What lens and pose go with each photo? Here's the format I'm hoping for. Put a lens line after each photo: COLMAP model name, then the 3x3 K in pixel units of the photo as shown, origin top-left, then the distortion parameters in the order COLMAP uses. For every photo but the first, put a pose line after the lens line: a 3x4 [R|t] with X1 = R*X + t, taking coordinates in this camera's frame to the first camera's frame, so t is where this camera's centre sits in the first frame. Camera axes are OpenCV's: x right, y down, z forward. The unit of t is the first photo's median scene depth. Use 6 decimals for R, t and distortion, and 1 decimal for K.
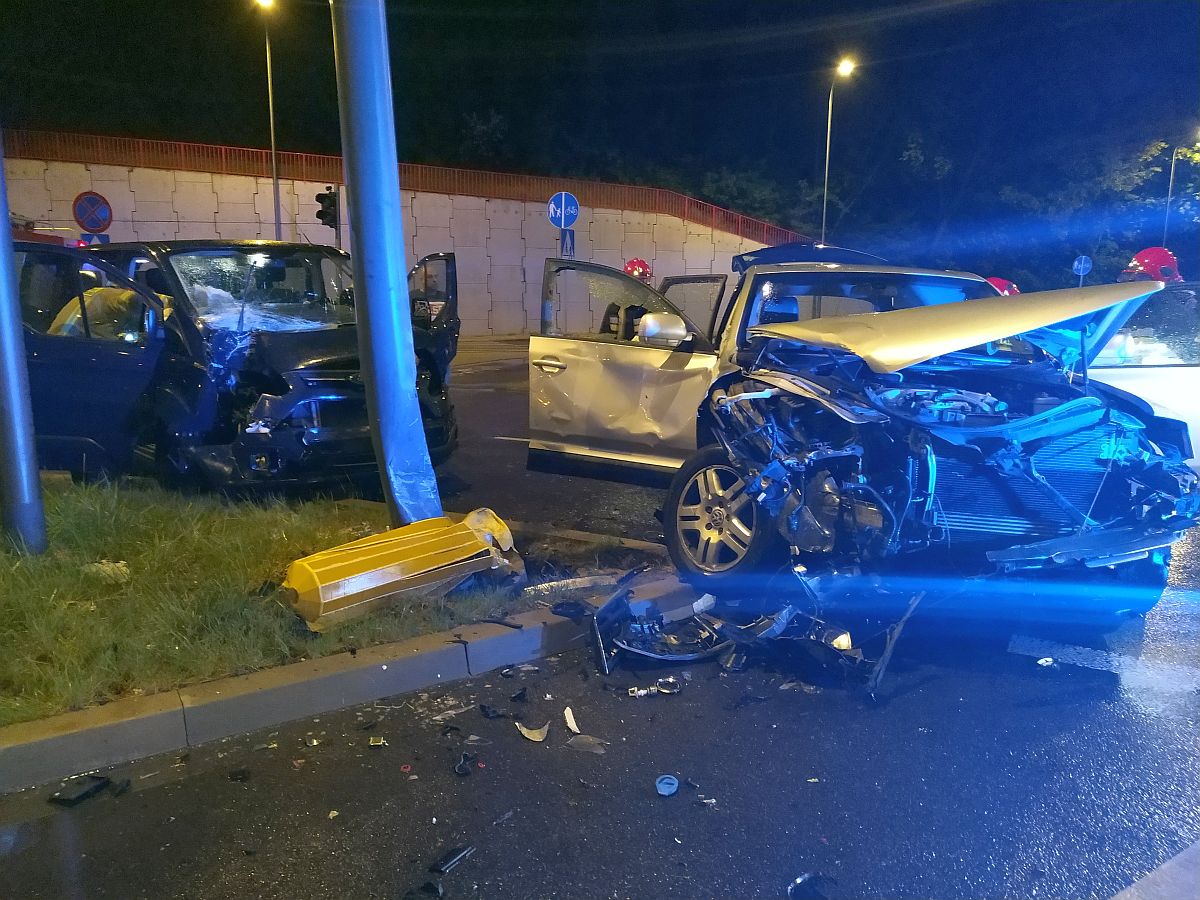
lens RADIAL K [[859.8, 0, 603.1], [0, 859.8, 453.2], [0, 0, 1]] dist [0.004463, -0.009300]
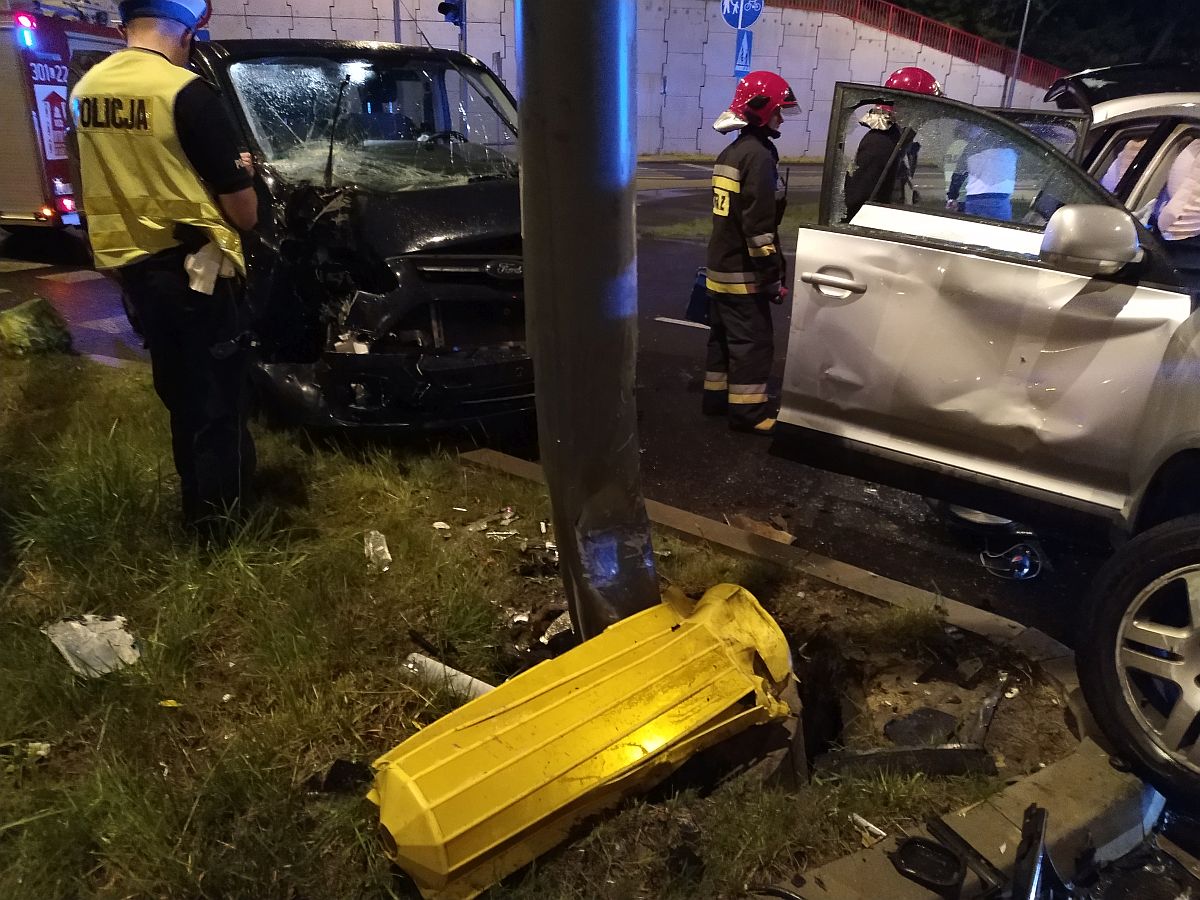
lens RADIAL K [[867.1, 0, 598.0], [0, 867.1, 451.7], [0, 0, 1]] dist [-0.001144, -0.005489]
pose [[0.989184, 0.074963, -0.126076, -0.107626], [-0.048838, 0.978819, 0.198817, -0.079942], [0.138309, -0.190509, 0.971893, 0.318949]]
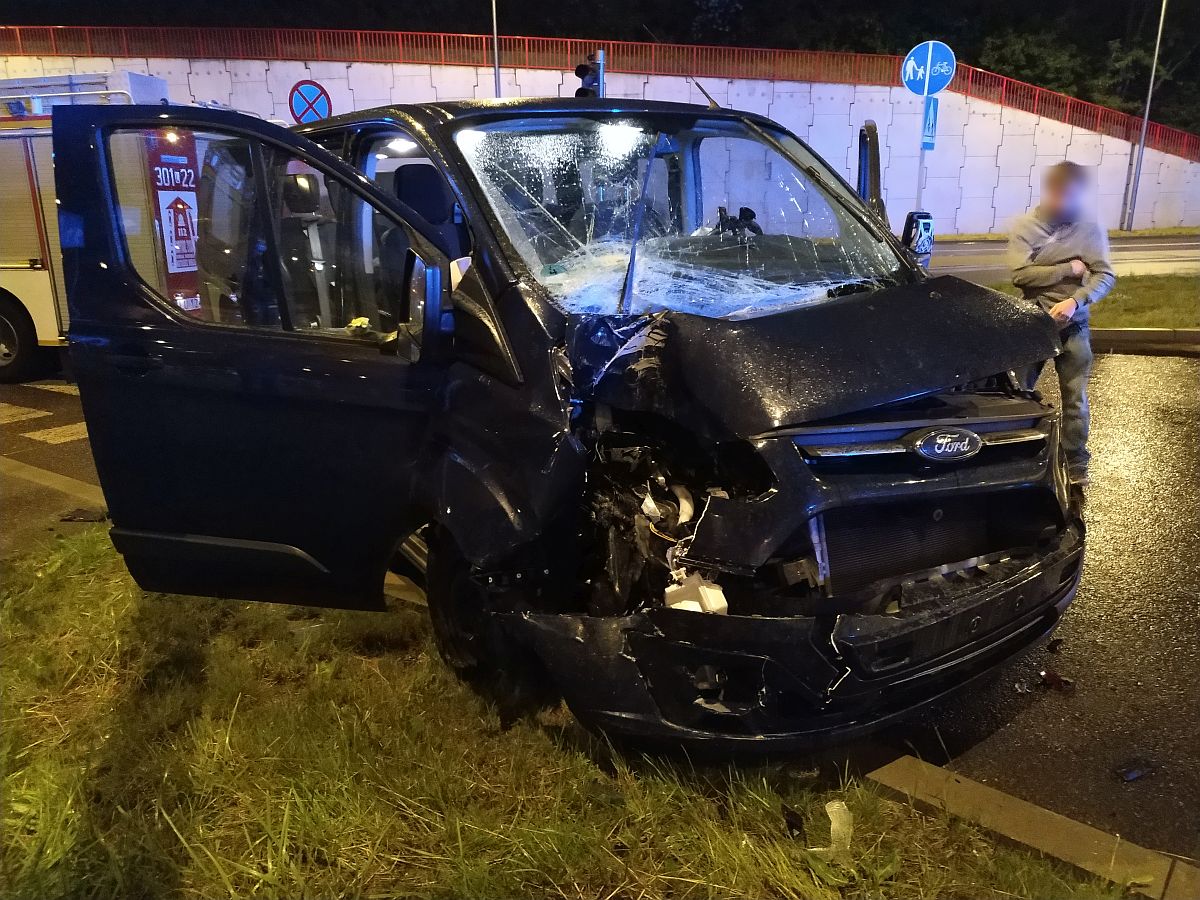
lens RADIAL K [[867.1, 0, 598.0], [0, 867.1, 451.7], [0, 0, 1]] dist [-0.001144, -0.005489]
pose [[0.974611, 0.044682, -0.219402, -0.323390], [-0.020954, 0.993787, 0.109310, -0.115370], [0.222923, -0.101937, 0.969492, 0.560999]]
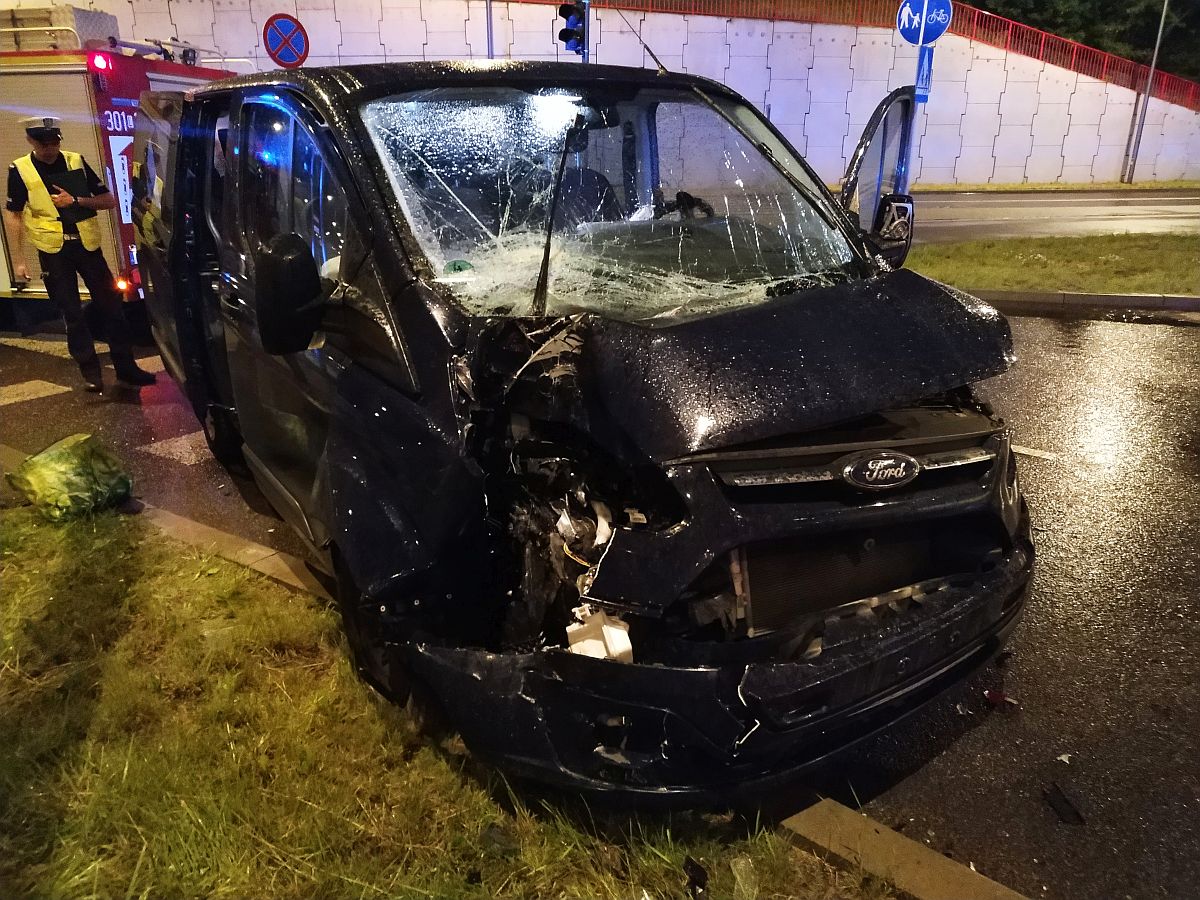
lens RADIAL K [[859.8, 0, 603.1], [0, 859.8, 453.2], [0, 0, 1]] dist [0.004463, -0.009300]
pose [[0.975972, 0.072610, -0.205442, -0.297615], [-0.036184, 0.983761, 0.175798, -0.142222], [0.214870, -0.164140, 0.962751, 0.605952]]
